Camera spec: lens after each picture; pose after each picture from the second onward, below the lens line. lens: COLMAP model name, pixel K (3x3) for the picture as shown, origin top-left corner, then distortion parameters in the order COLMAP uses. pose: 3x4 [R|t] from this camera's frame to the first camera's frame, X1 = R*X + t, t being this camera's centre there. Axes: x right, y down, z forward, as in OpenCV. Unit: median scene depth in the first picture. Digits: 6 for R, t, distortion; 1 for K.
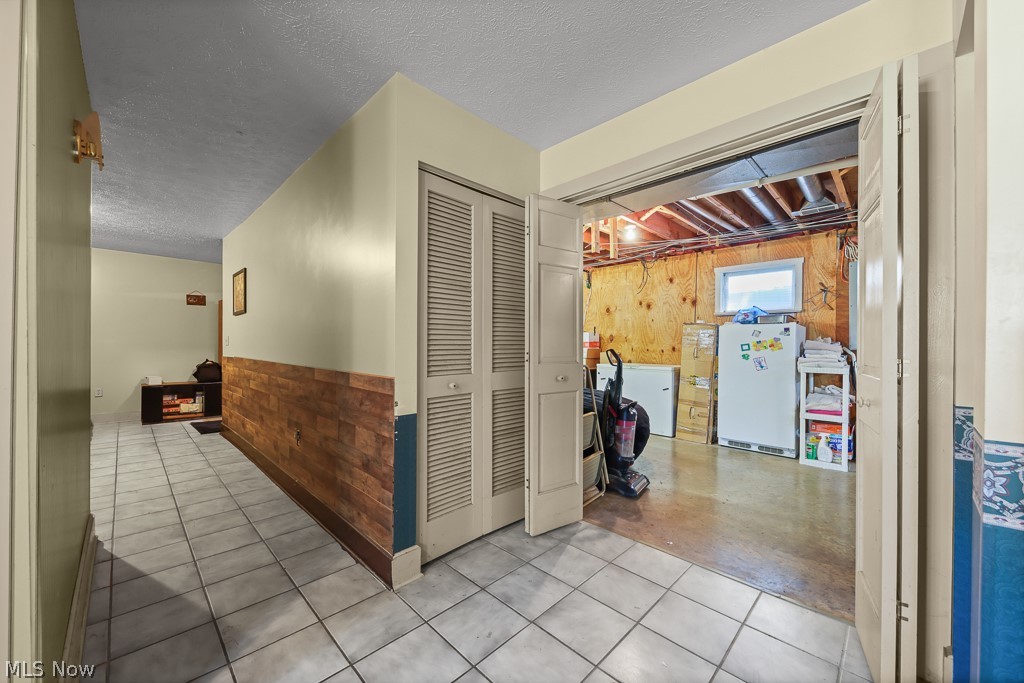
lens RADIAL K [[389.1, 0, 505.9], [0, 389.1, 344.7], [0, 0, 1]] dist [-0.000868, -0.000122]
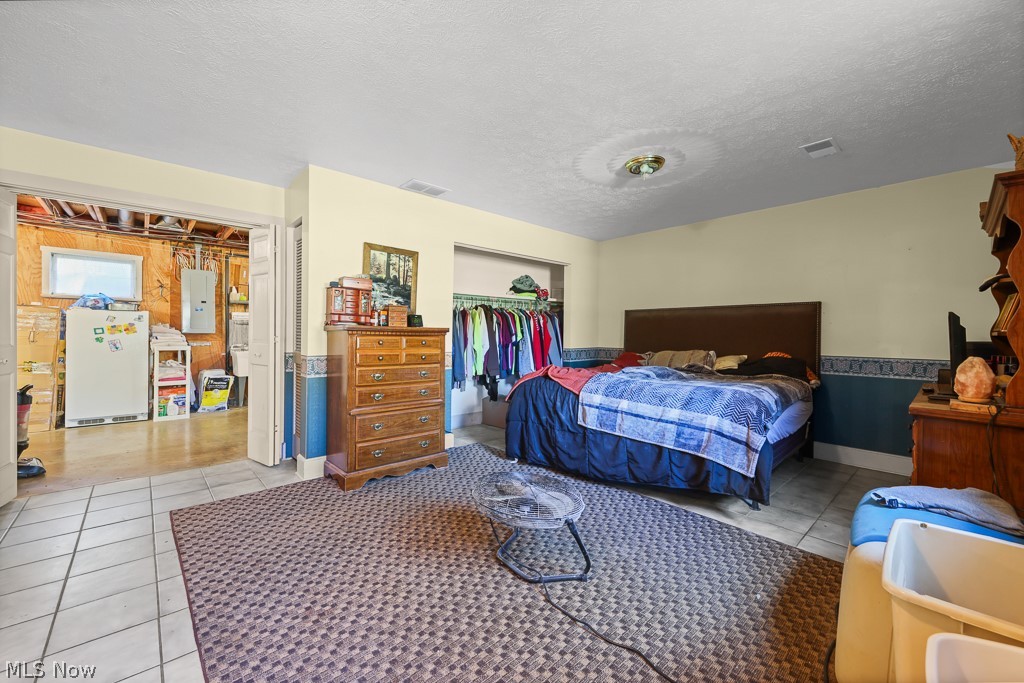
lens RADIAL K [[389.1, 0, 507.0], [0, 389.1, 336.0], [0, 0, 1]] dist [-0.000868, -0.000122]
pose [[0.038925, -0.010225, 0.999190, -0.421139], [-0.009526, 0.999898, 0.010603, -0.001516], [-0.999197, -0.009931, 0.038823, -0.185467]]
